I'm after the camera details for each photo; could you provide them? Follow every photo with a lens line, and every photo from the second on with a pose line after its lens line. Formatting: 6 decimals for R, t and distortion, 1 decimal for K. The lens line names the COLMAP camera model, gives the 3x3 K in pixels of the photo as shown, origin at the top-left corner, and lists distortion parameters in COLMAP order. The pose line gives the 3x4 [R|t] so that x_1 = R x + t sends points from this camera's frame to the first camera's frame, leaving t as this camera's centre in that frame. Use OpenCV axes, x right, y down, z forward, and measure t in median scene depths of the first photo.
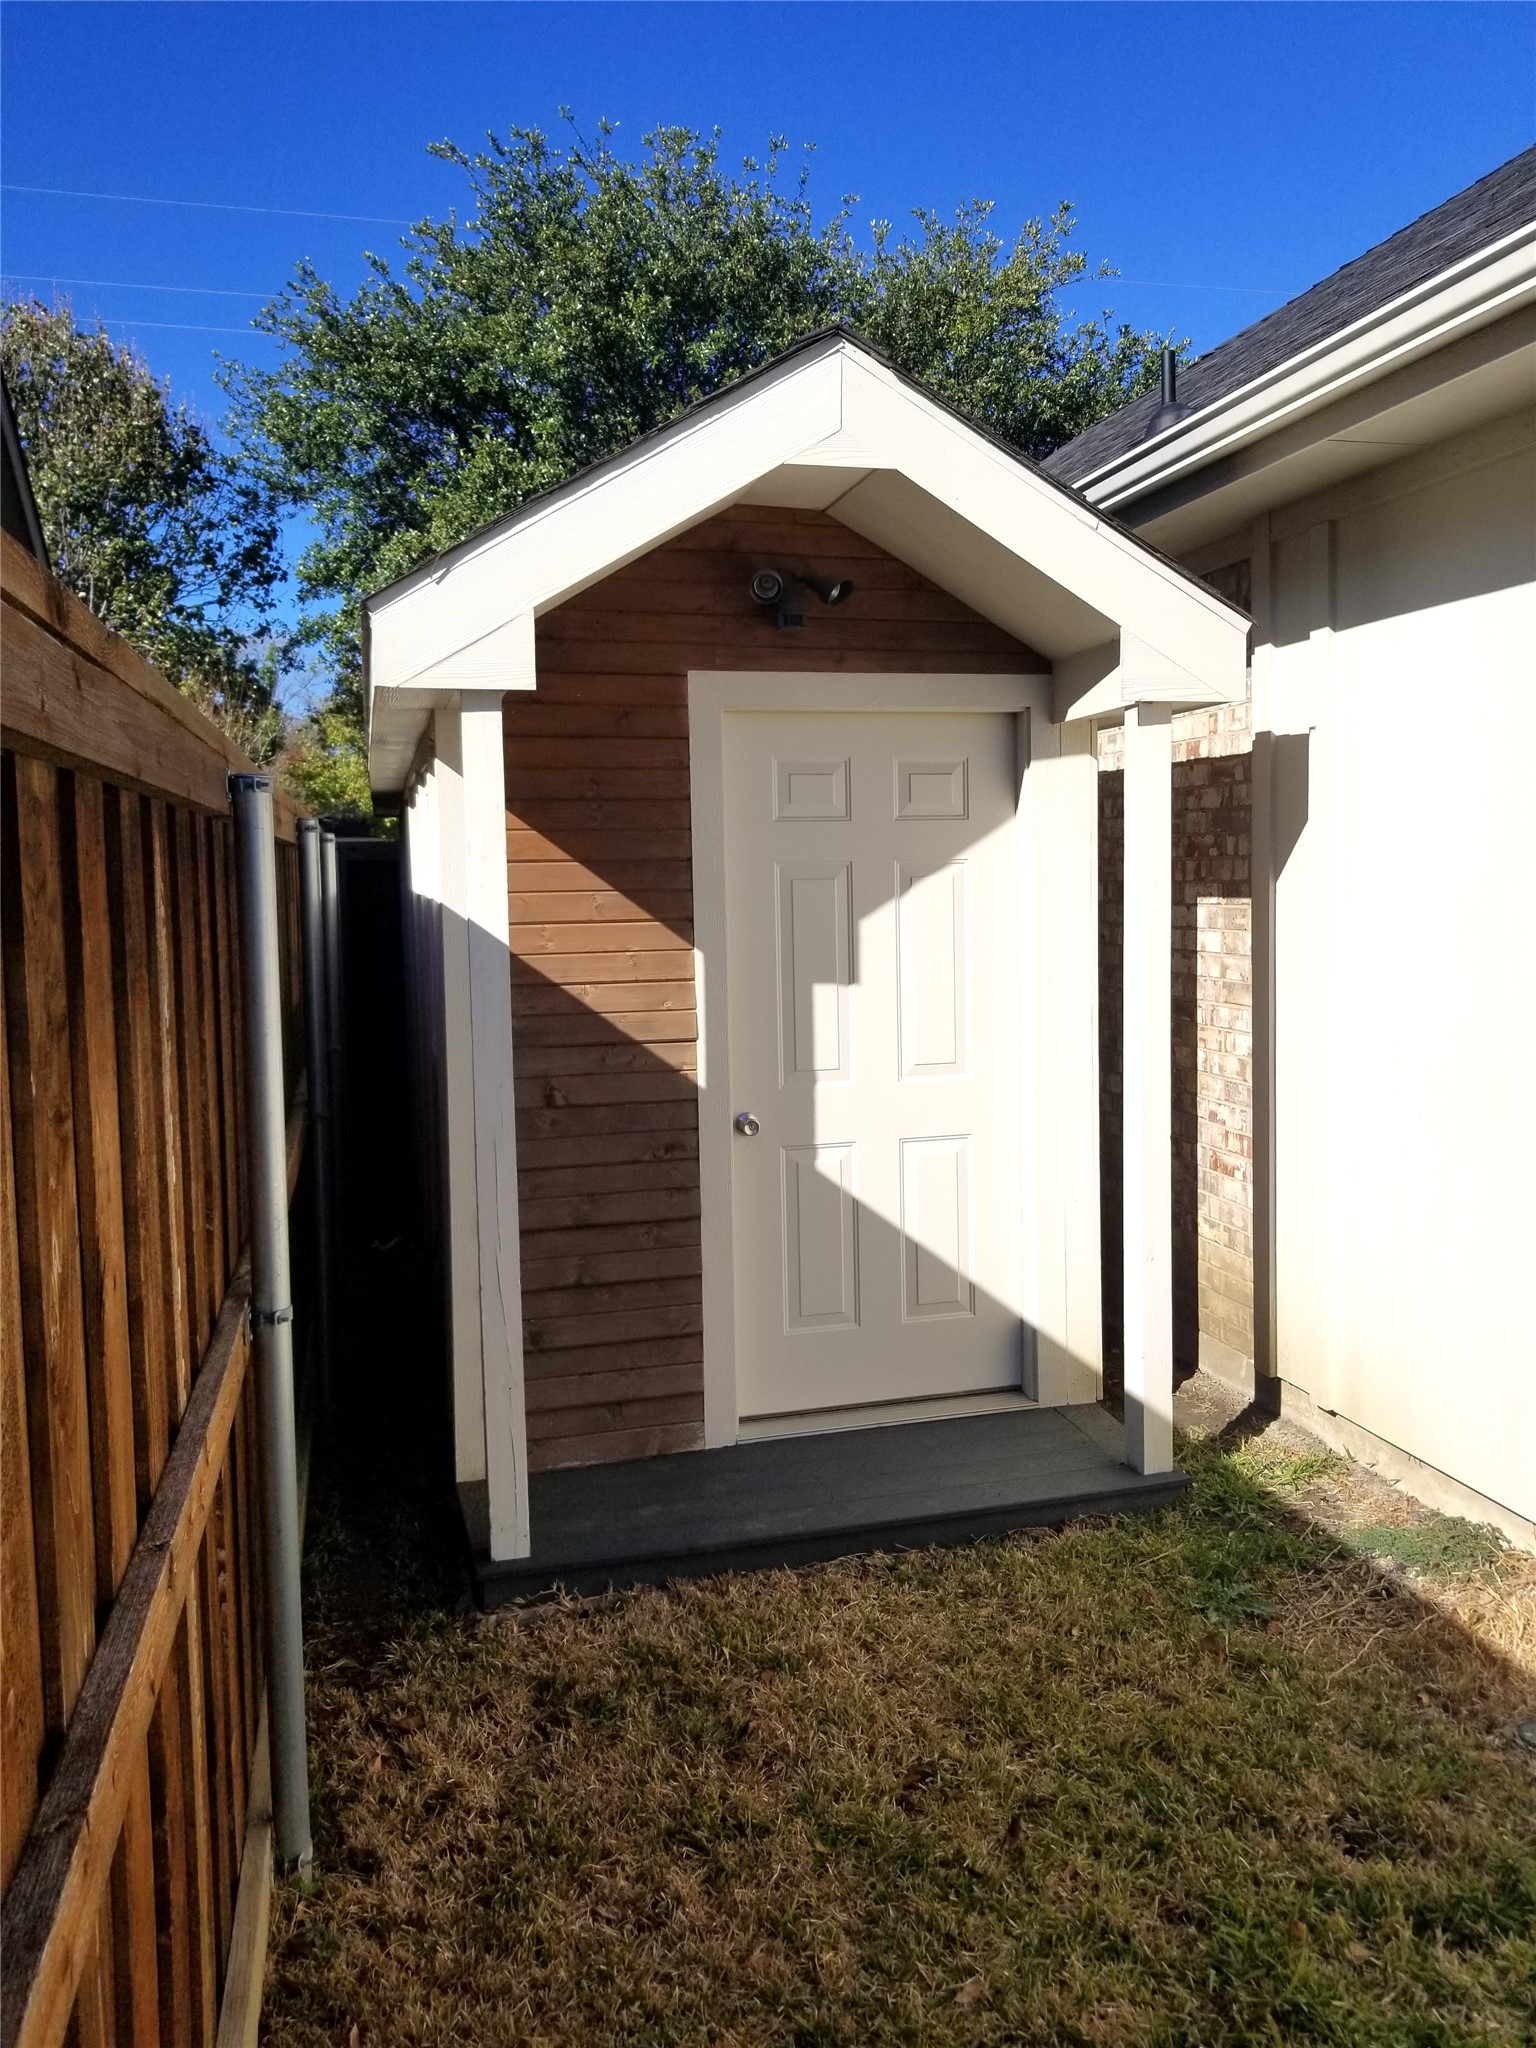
lens RADIAL K [[1607.4, 0, 770.6], [0, 1607.4, 994.4], [0, 0, 1]] dist [0.096162, -0.181279]
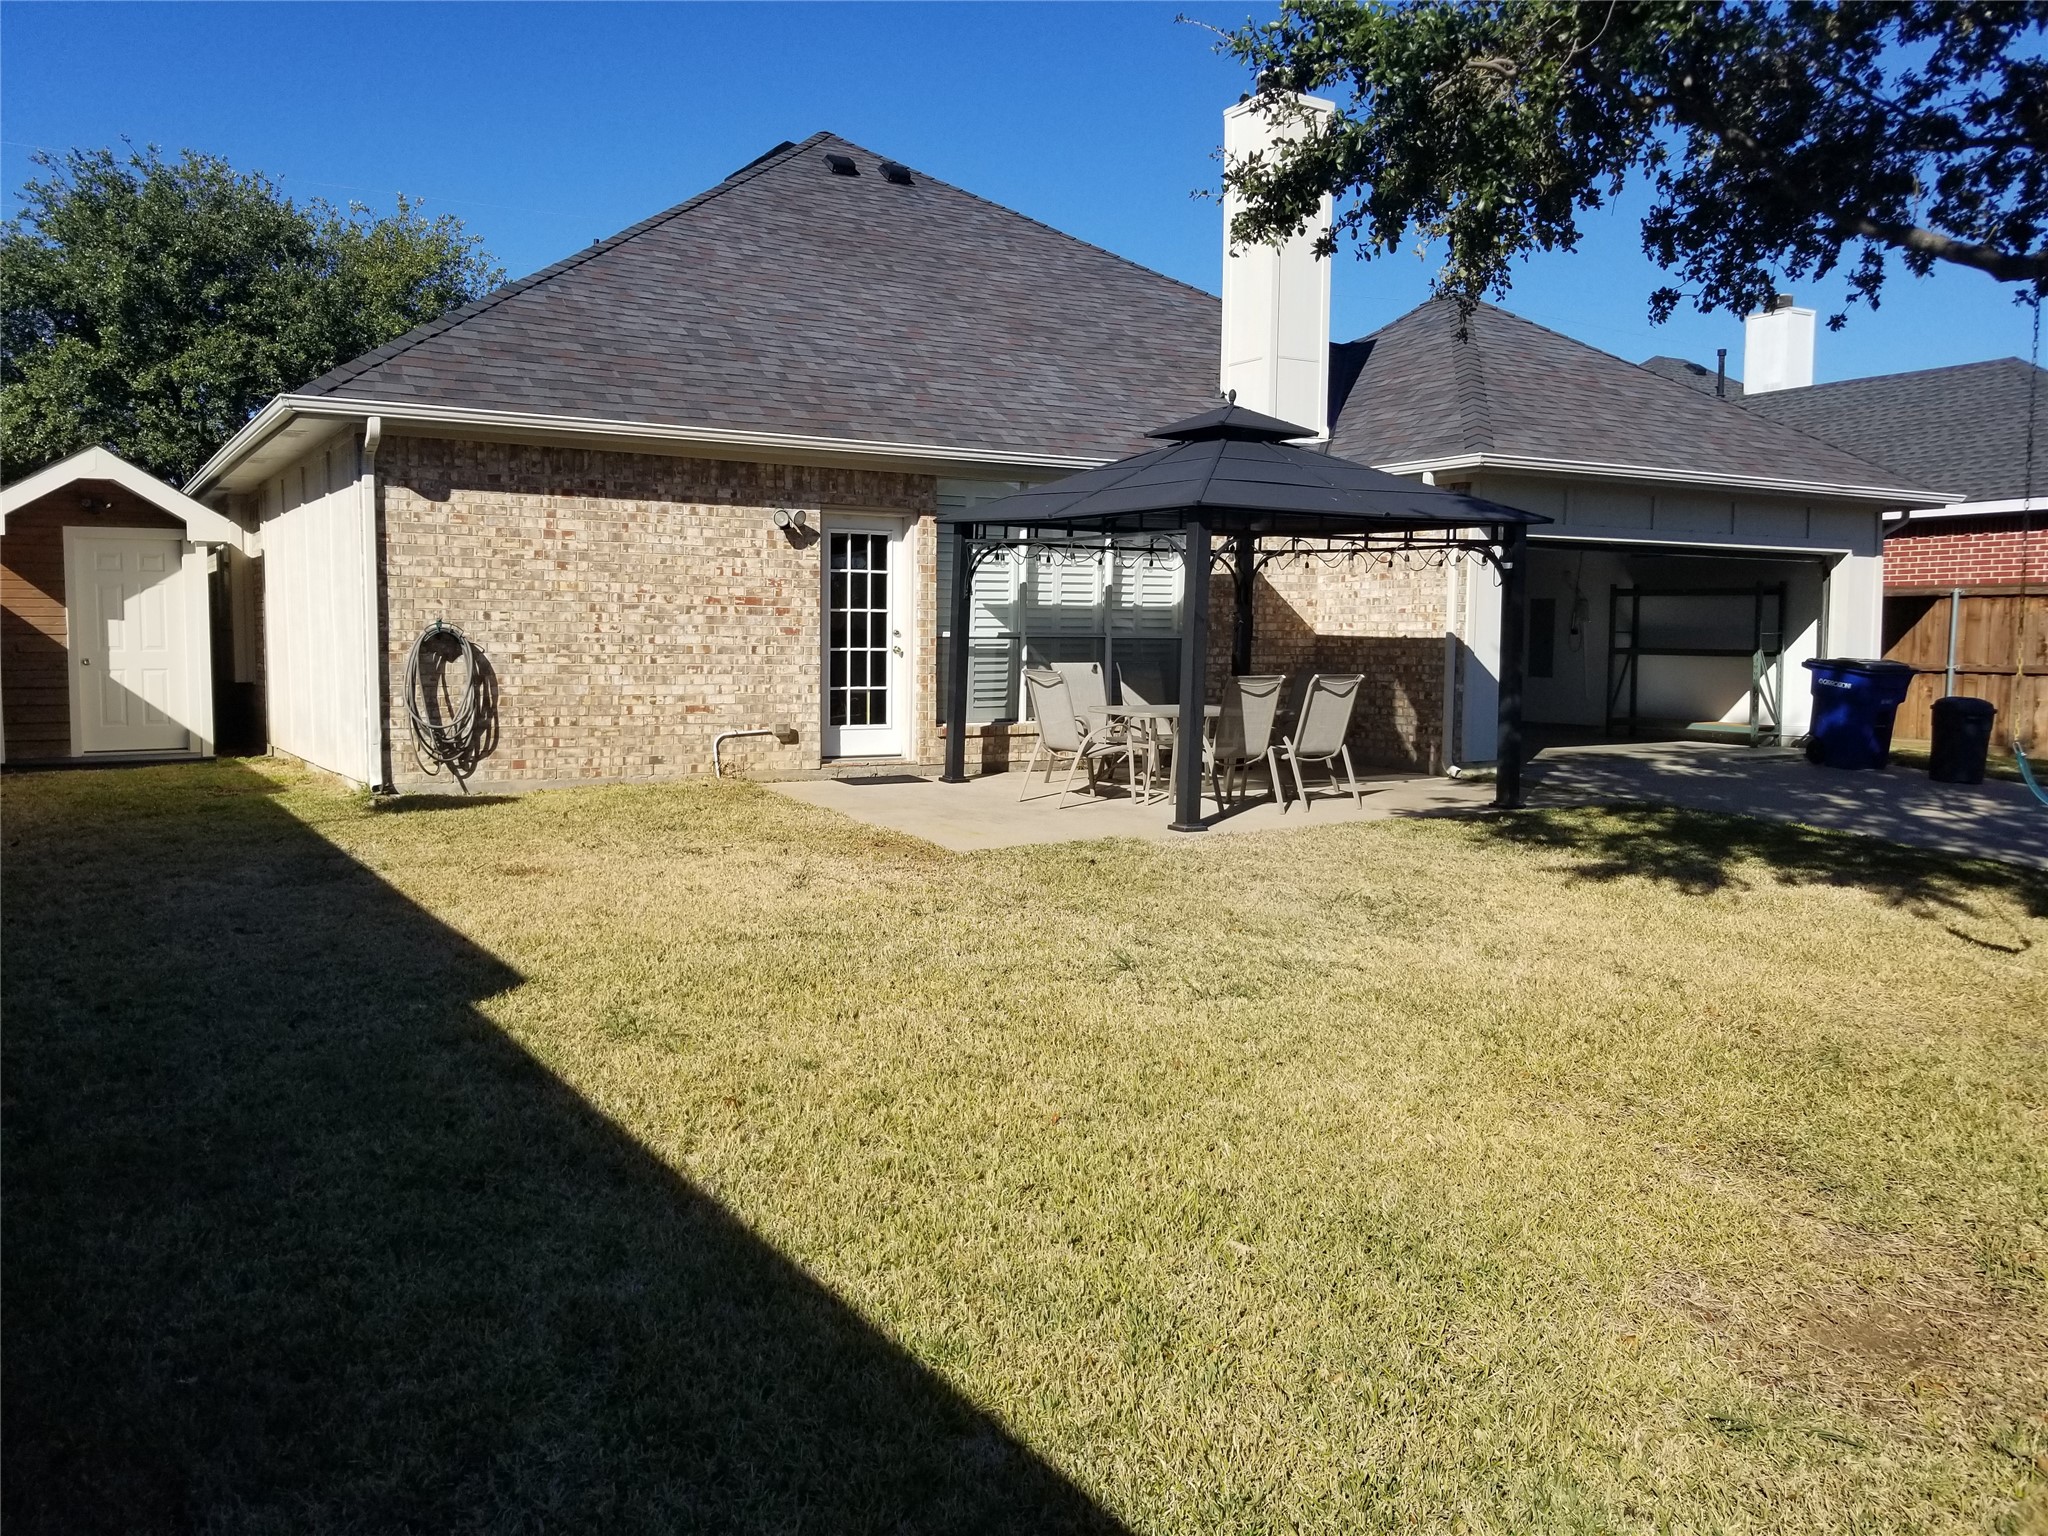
lens RADIAL K [[1607.4, 0, 1019.5], [0, 1607.4, 756.2], [0, 0, 1]] dist [0.096162, -0.181279]
pose [[0.951881, 0.002956, 0.306454, 0.786565], [-0.000261, 0.999961, -0.008834, 0.302695], [-0.306468, 0.008328, 0.951845, -2.763033]]
